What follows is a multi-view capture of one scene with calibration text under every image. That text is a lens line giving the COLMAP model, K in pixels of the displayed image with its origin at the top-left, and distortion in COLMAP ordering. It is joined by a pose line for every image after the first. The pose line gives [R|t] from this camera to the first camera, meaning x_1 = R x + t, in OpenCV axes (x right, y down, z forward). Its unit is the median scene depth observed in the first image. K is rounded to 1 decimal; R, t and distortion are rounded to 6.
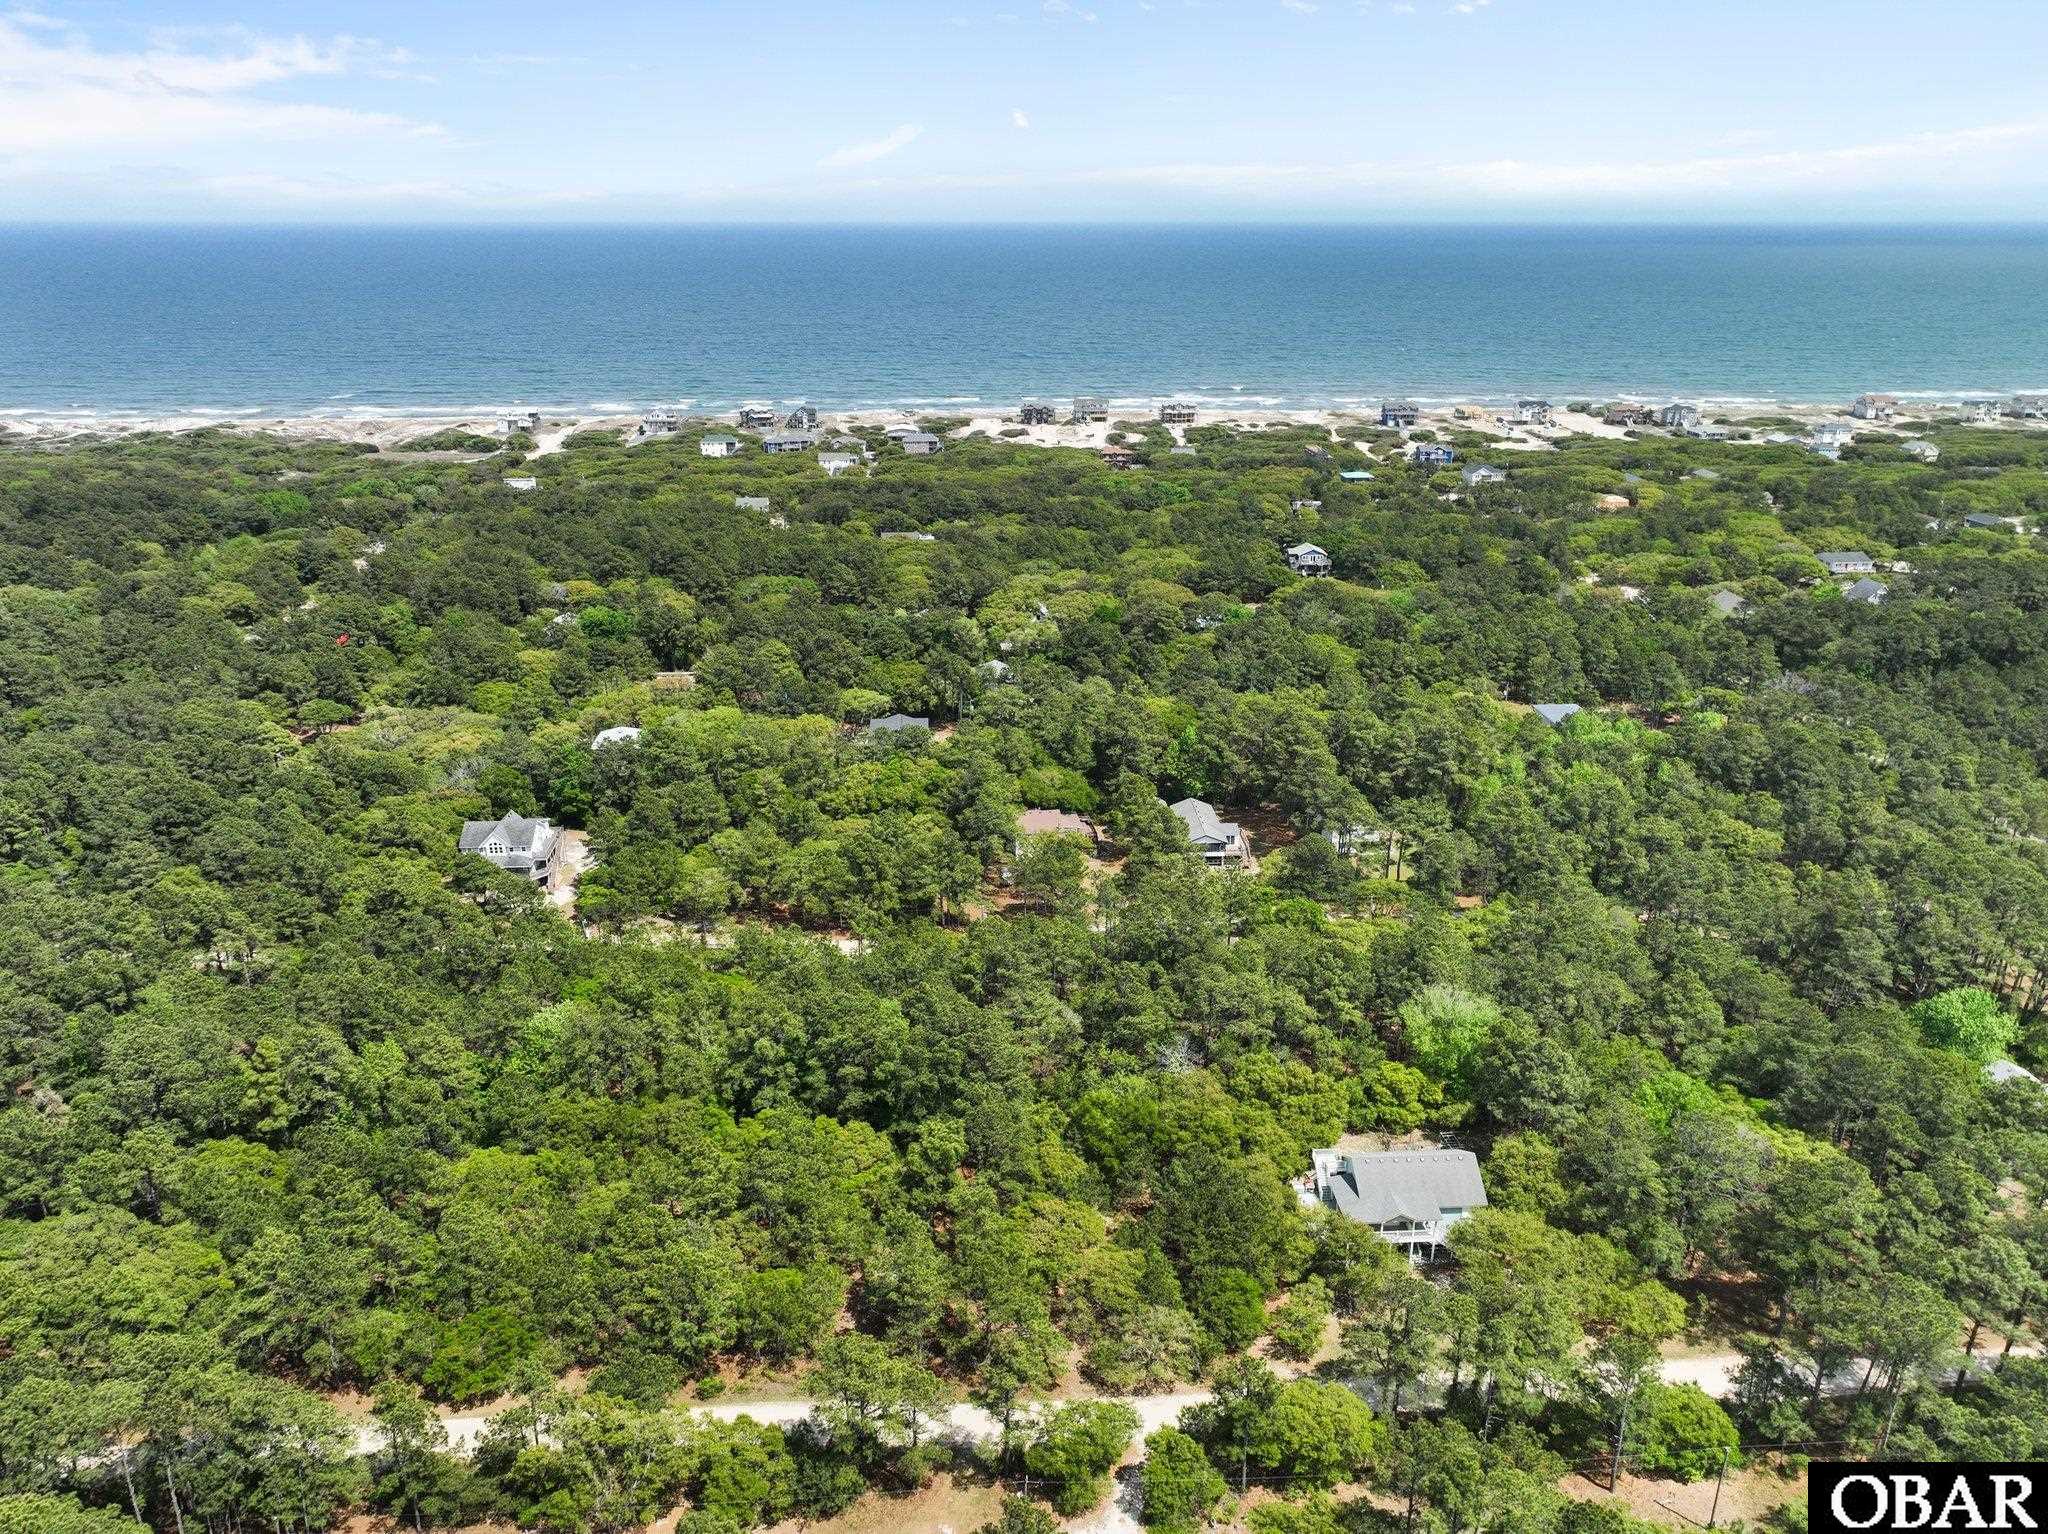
lens RADIAL K [[1510.3, 0, 1057.3], [0, 1510.3, 742.8], [0, 0, 1]] dist [0.008404, -0.001075]
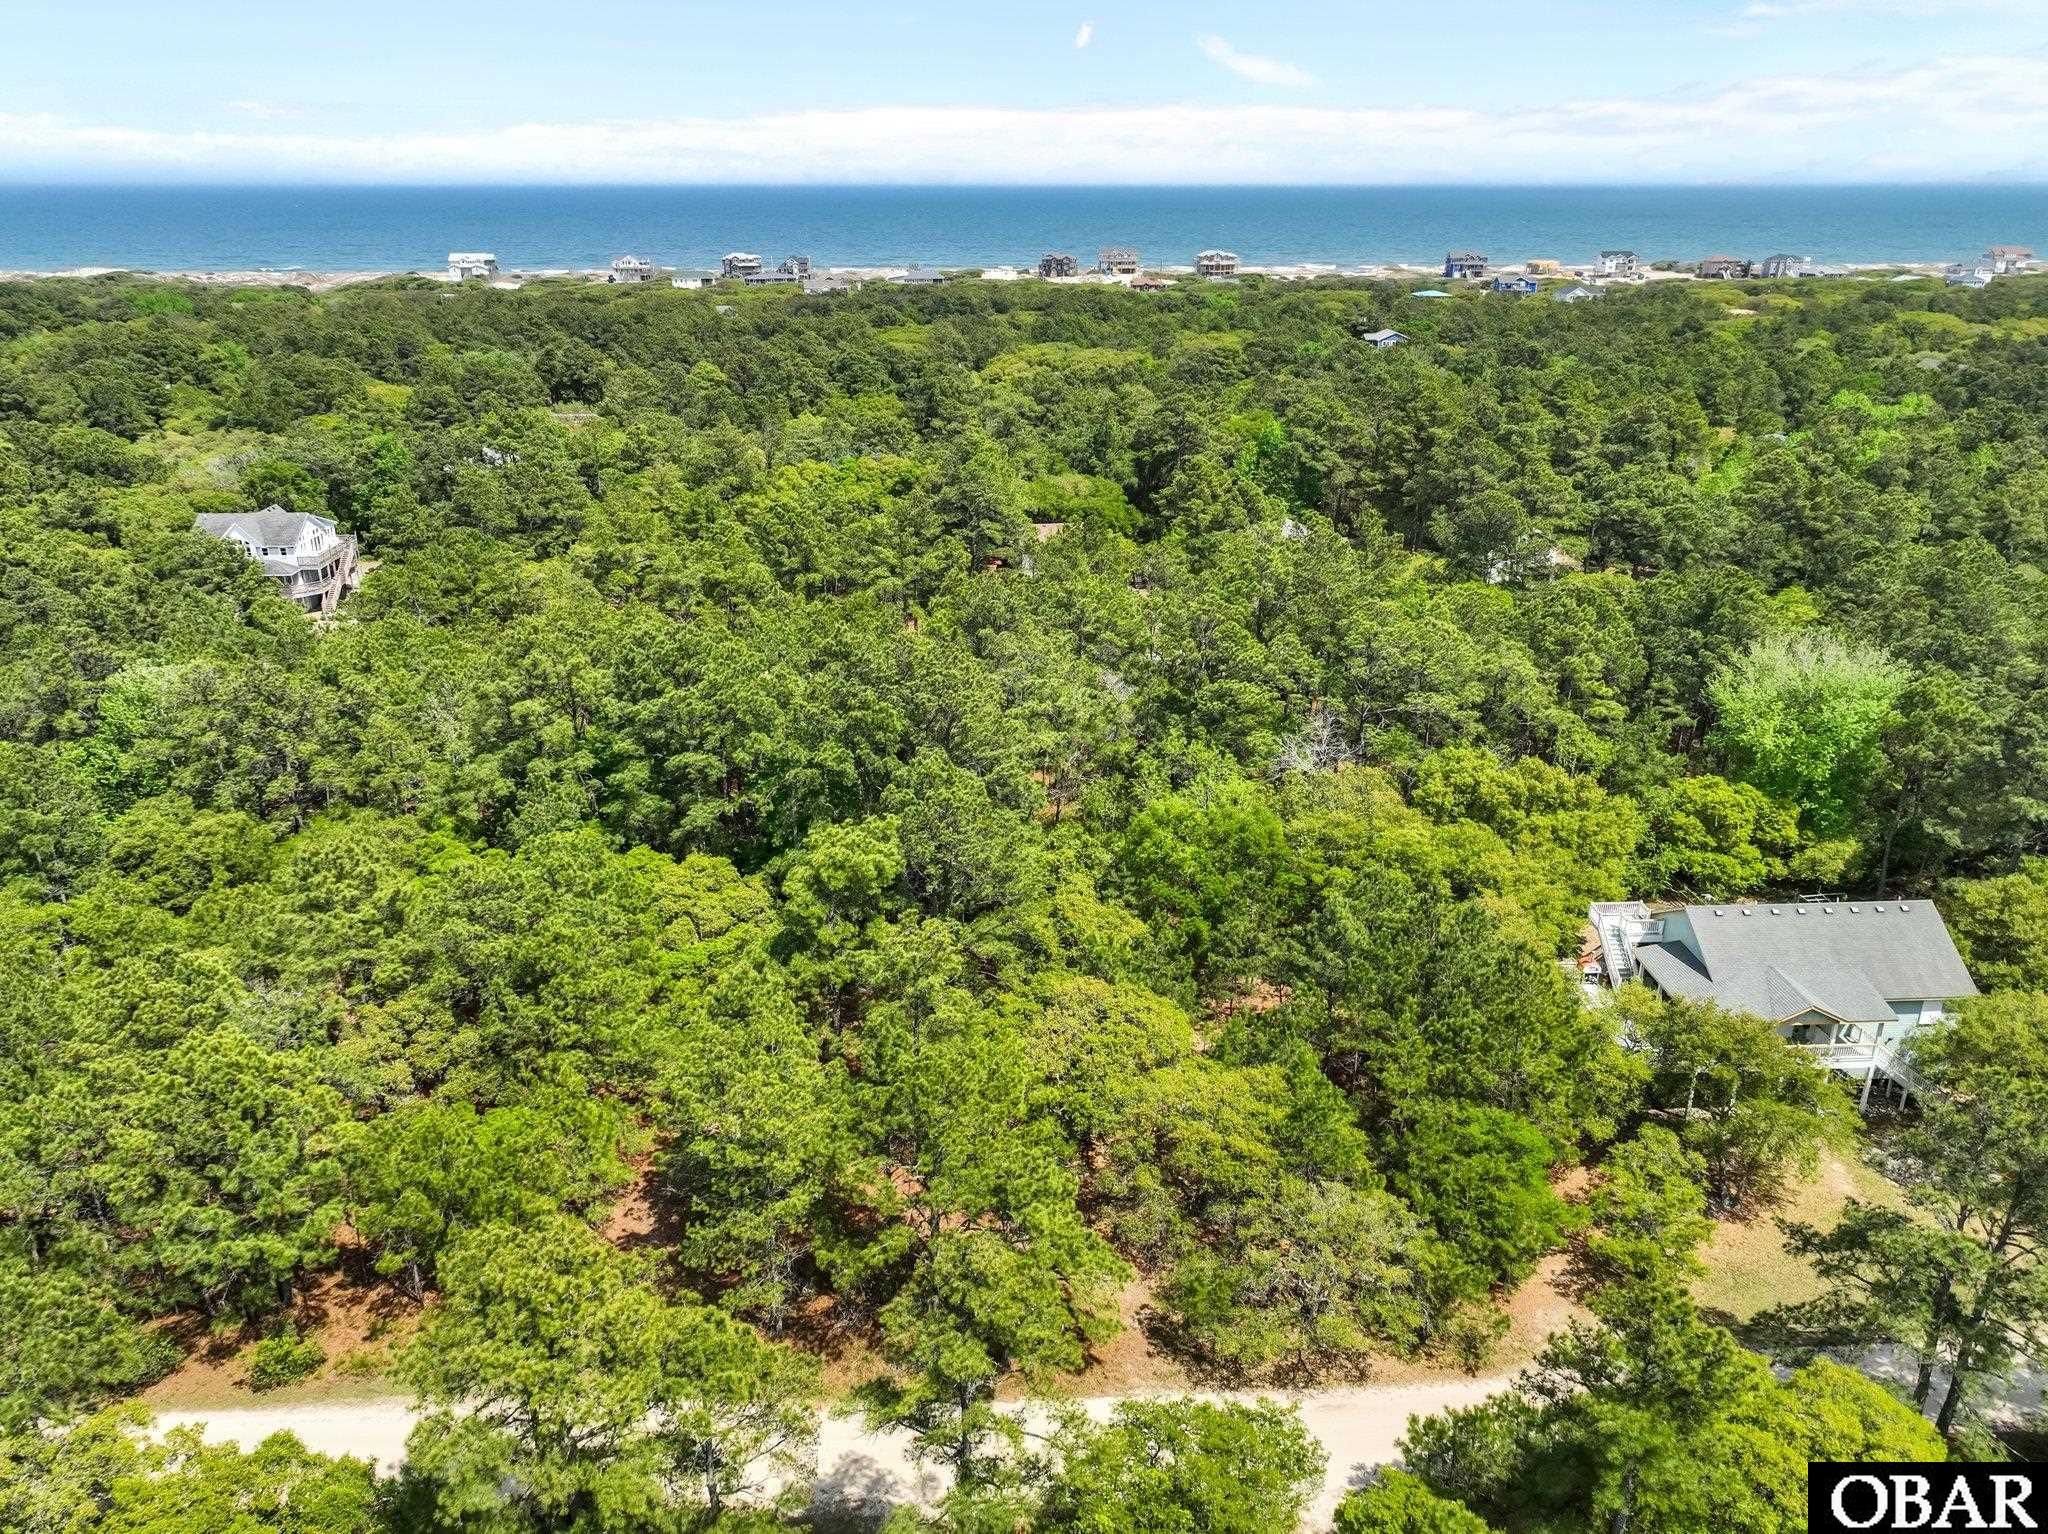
lens RADIAL K [[1510.3, 0, 1057.3], [0, 1510.3, 742.8], [0, 0, 1]] dist [0.008404, -0.001075]
pose [[0.999905, 0.000227, -0.013783, -0.003855], [0.000071, 0.999767, 0.021596, 0.201258], [0.013784, -0.021595, 0.999672, 0.481526]]
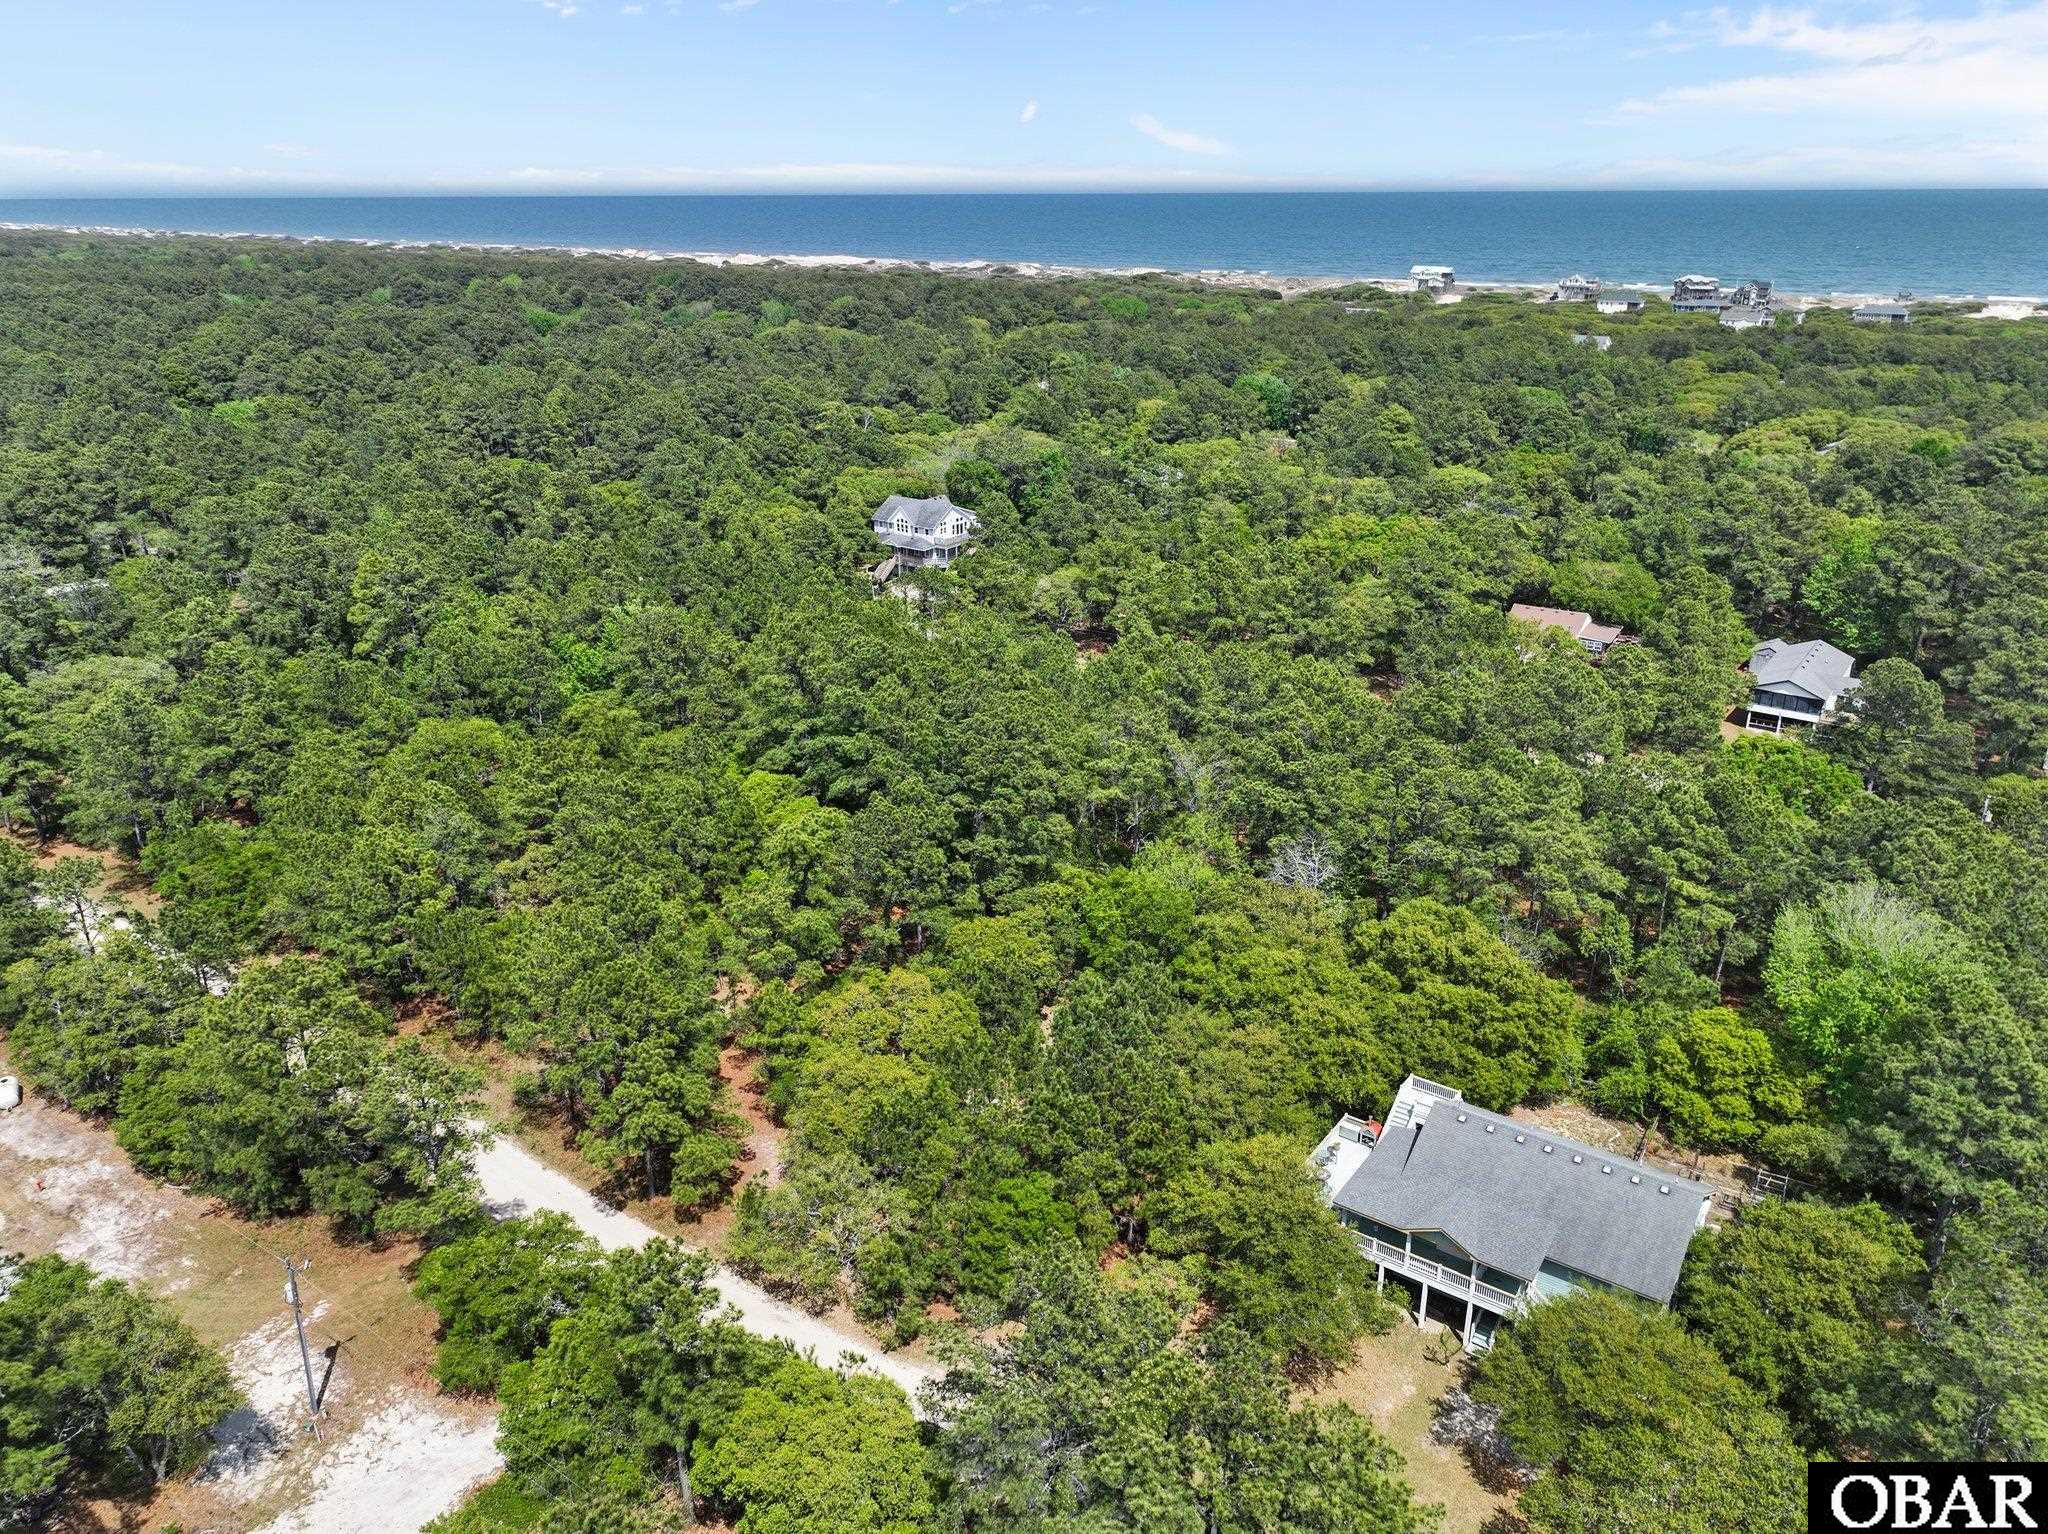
lens RADIAL K [[1510.3, 0, 1057.3], [0, 1510.3, 742.8], [0, 0, 1]] dist [0.008404, -0.001075]
pose [[0.779732, 0.217681, -0.587054, 0.346399], [-0.204381, 0.974747, 0.089978, 0.136065], [0.591816, 0.049824, 0.804532, 0.504011]]
